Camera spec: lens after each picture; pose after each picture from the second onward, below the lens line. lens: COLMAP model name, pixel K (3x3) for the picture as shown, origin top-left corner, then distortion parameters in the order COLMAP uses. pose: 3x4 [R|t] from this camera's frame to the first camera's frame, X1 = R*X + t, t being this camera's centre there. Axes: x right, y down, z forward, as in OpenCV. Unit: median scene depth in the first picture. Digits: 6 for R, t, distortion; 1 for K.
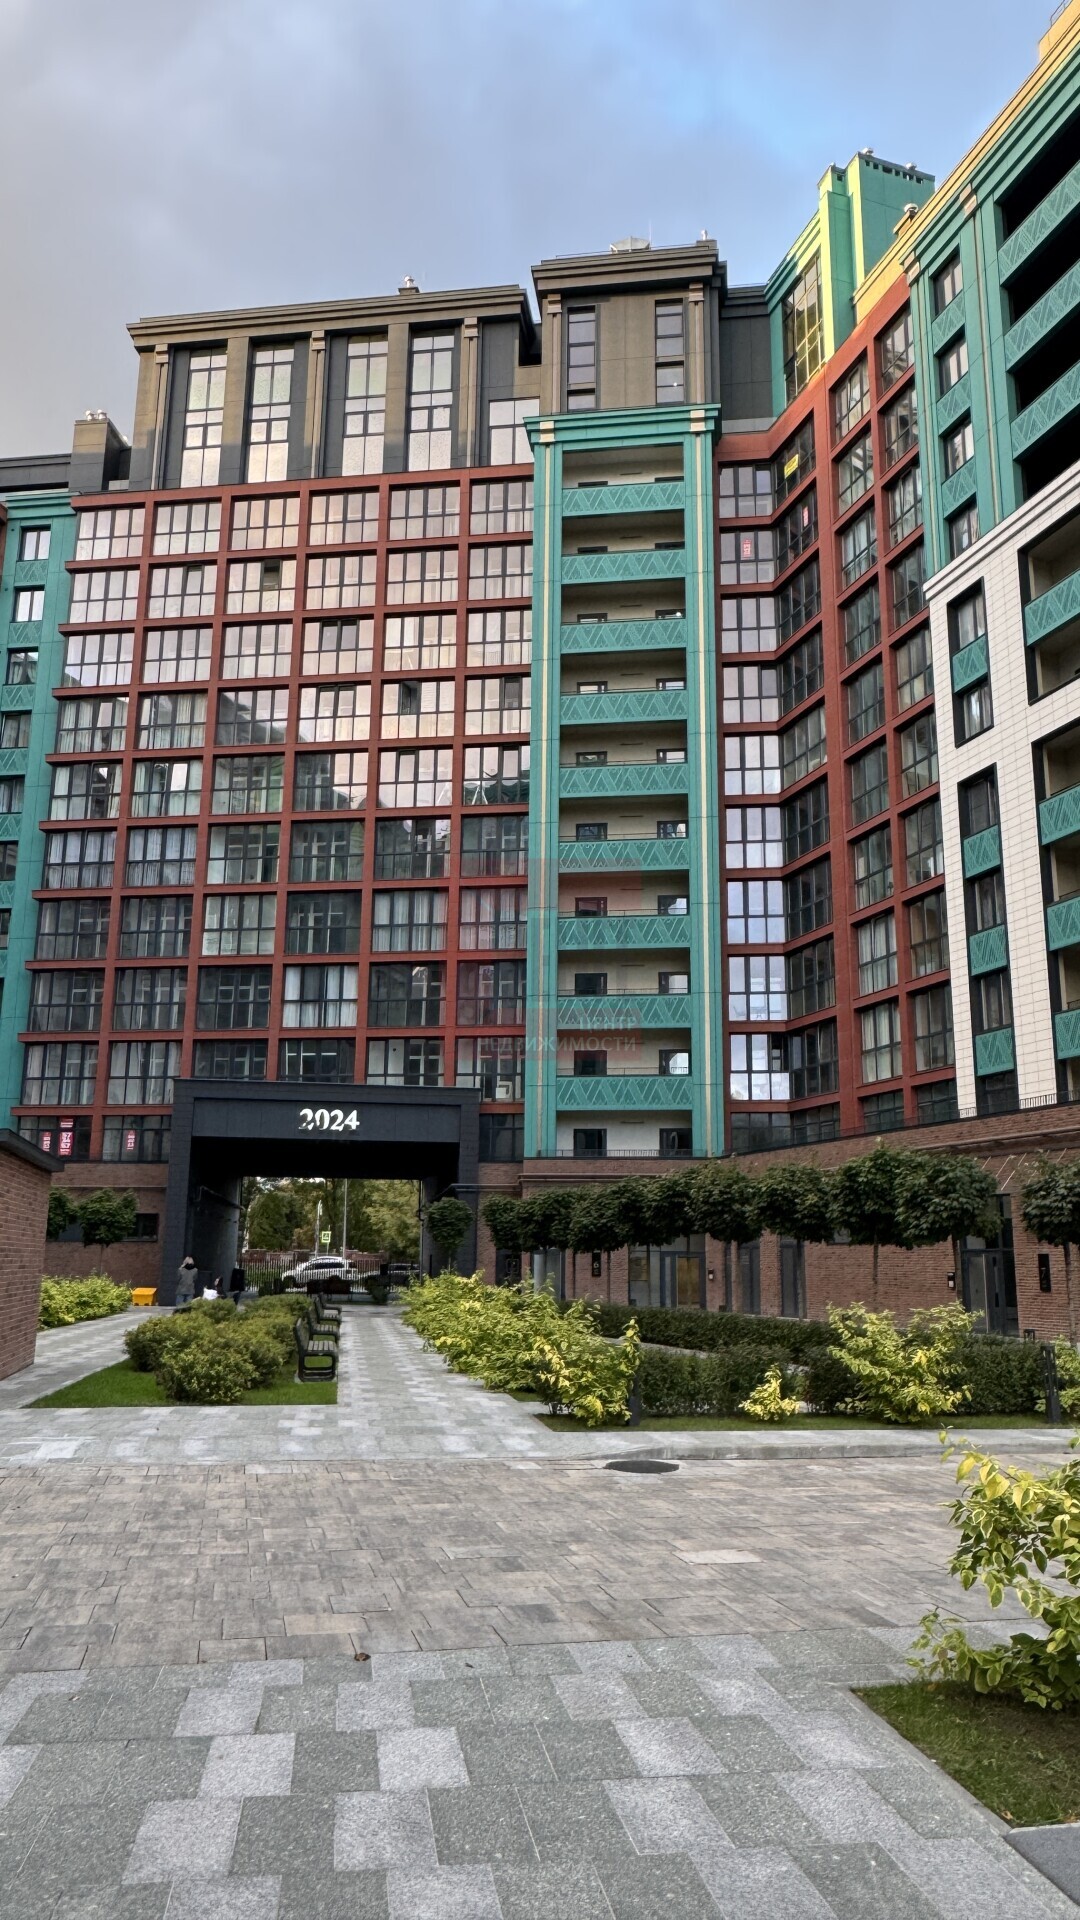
lens RADIAL K [[1305.0, 0, 540.0], [0, 1305.0, 960.0], [0, 0, 1]] dist [-0.004684, -0.003144]
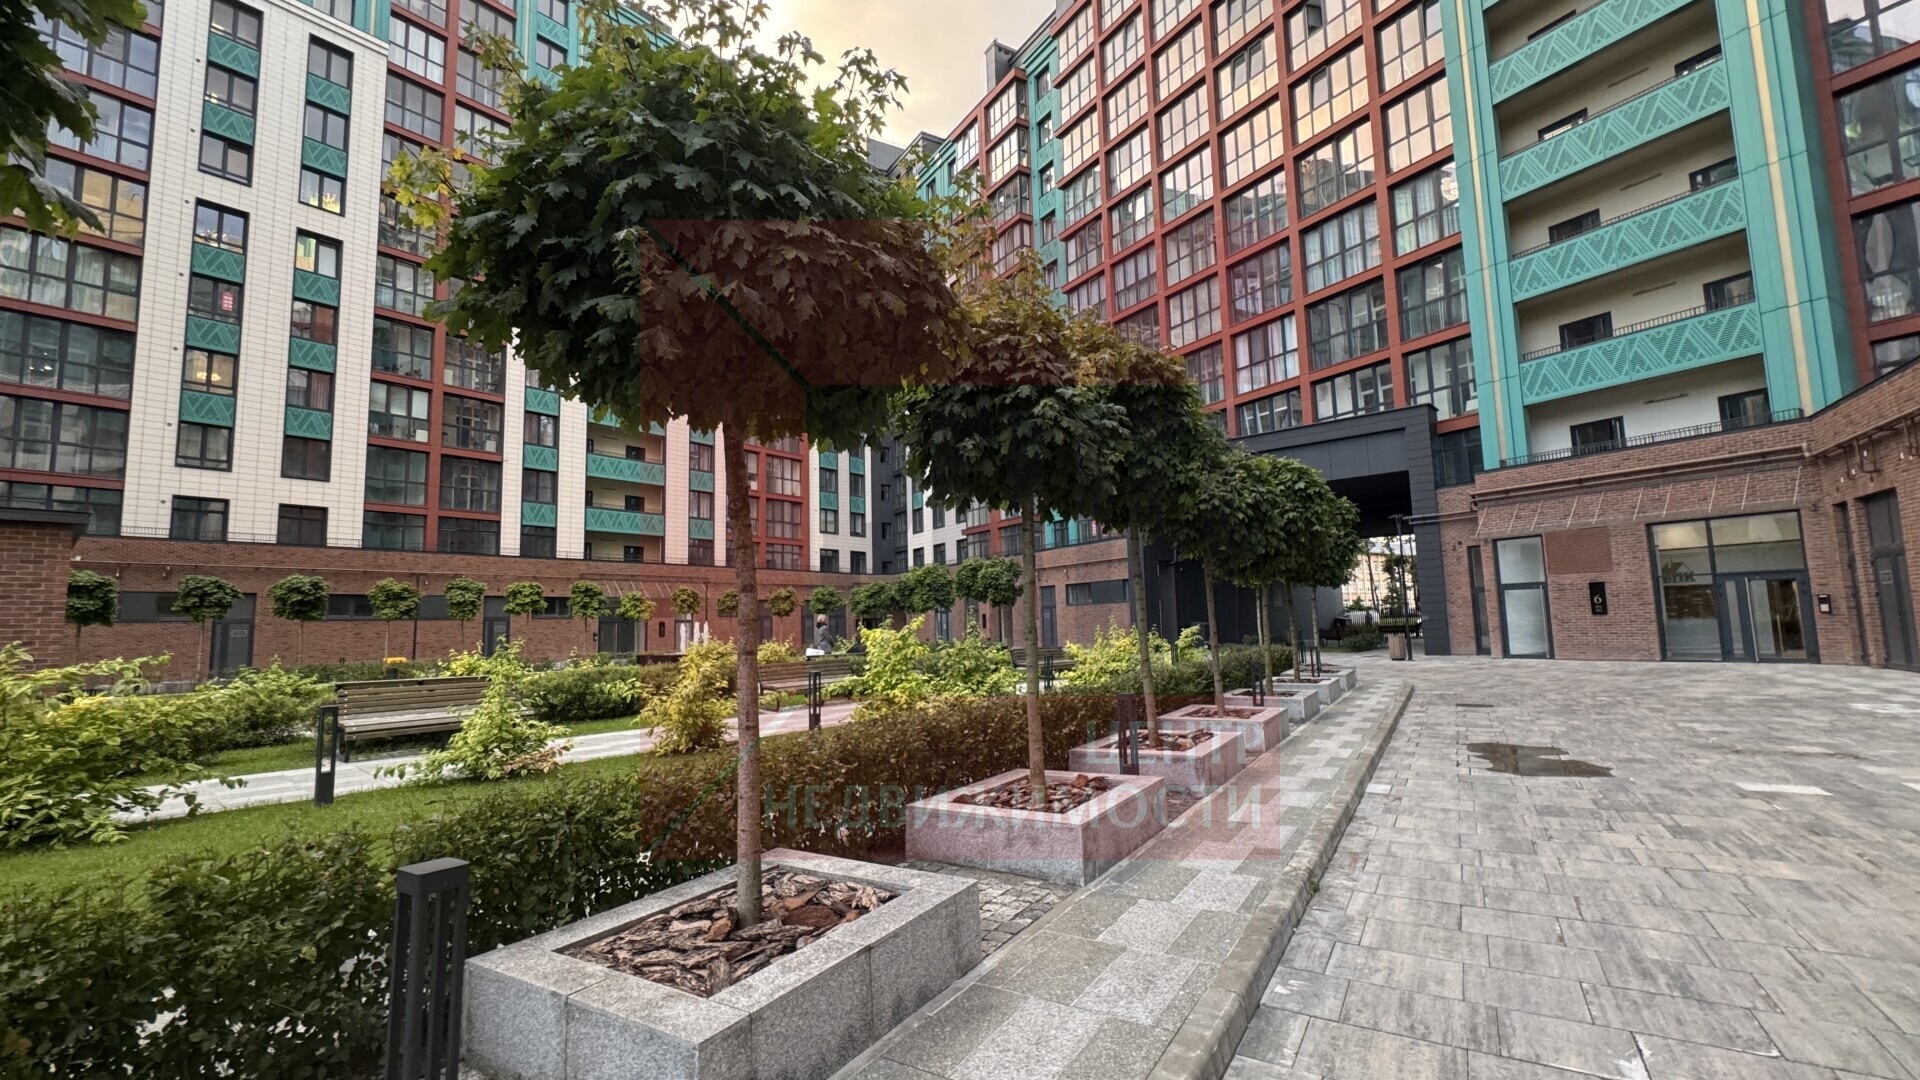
lens RADIAL K [[800.2, 0, 960.0], [0, 800.2, 540.0], [0, 0, 1]] dist [0.001942, 0.000131]
pose [[0.628292, -0.106047, -0.770716, 0.140666], [0.200651, 0.979238, 0.028833, 0.096894], [0.751657, -0.172761, 0.636526, 0.363057]]
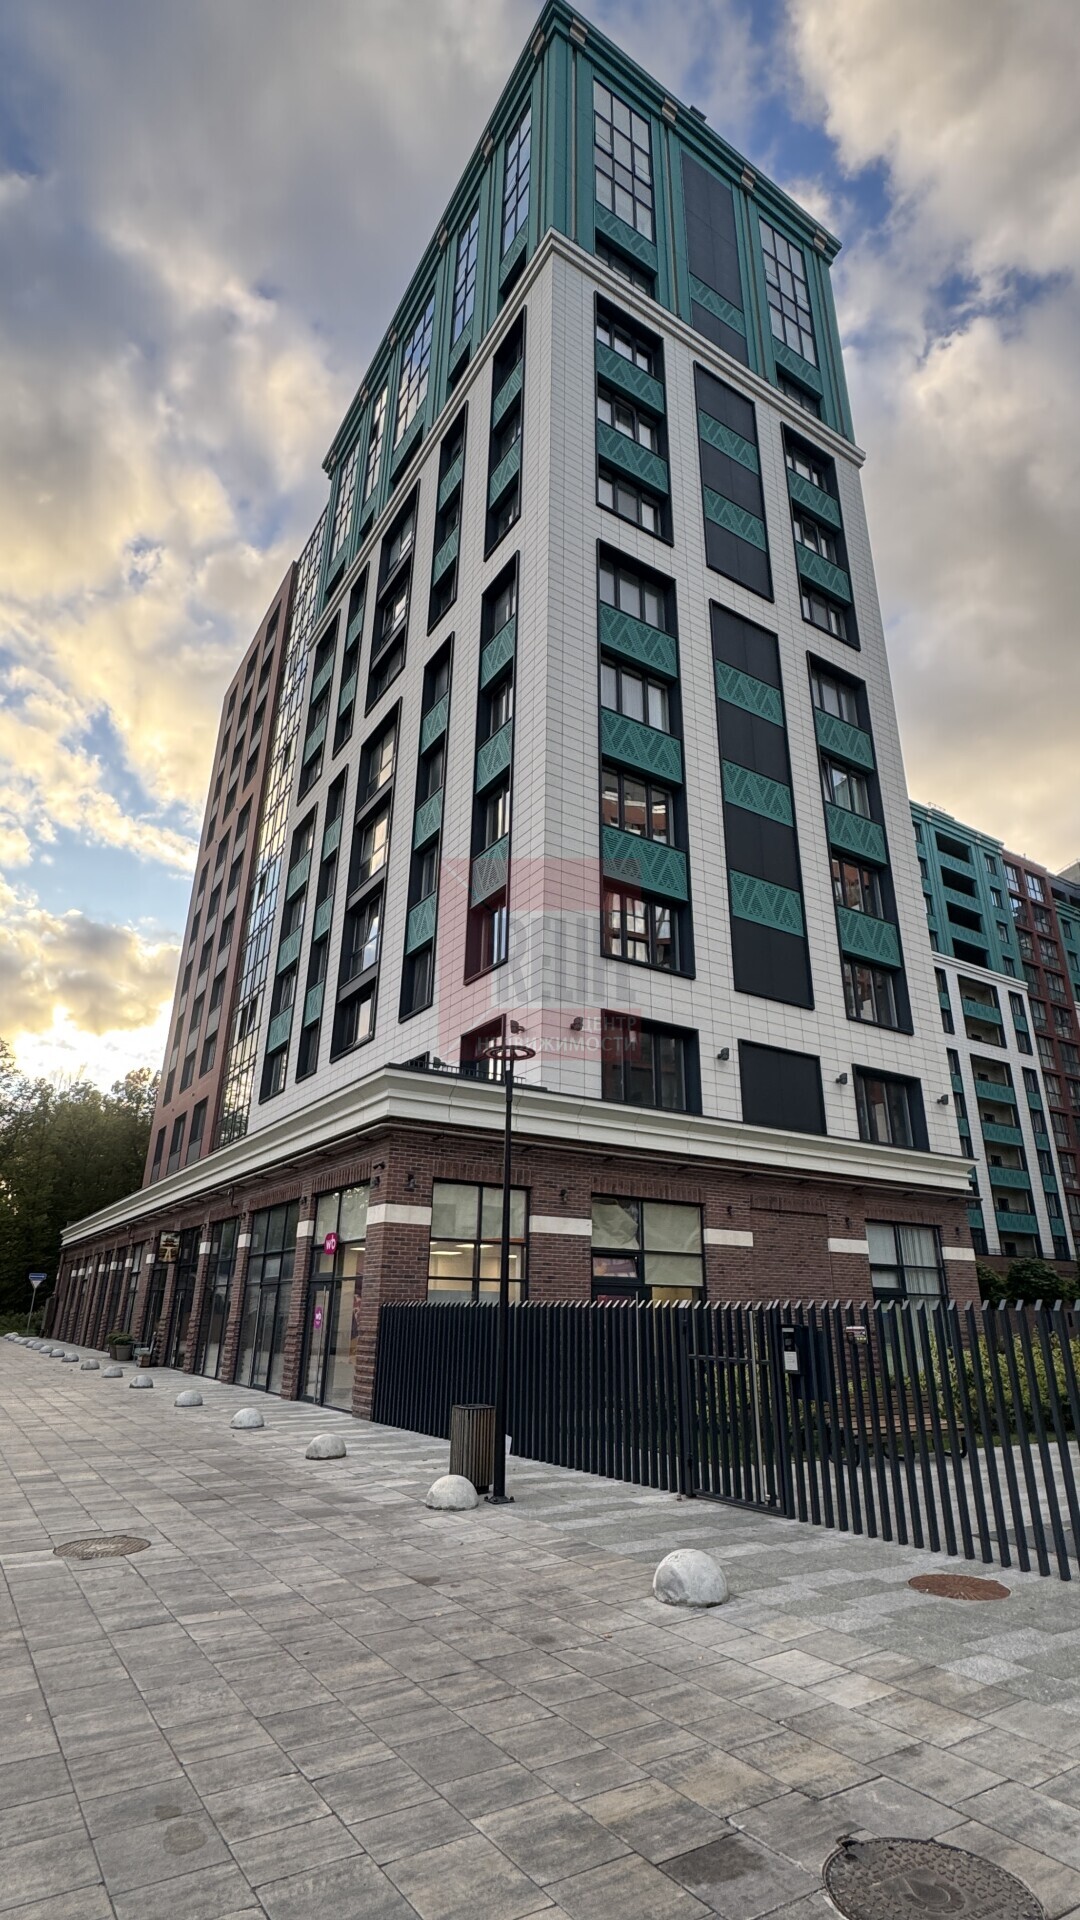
lens RADIAL K [[927.3, 0, 540.0], [0, 927.3, 960.0], [0, 0, 1]] dist [0.001668, 0.000118]
pose [[0.326060, -0.340615, -0.881854, 0.218685], [0.196747, 0.936858, -0.289114, -0.053405], [0.924649, -0.079234, 0.372487, -0.307604]]
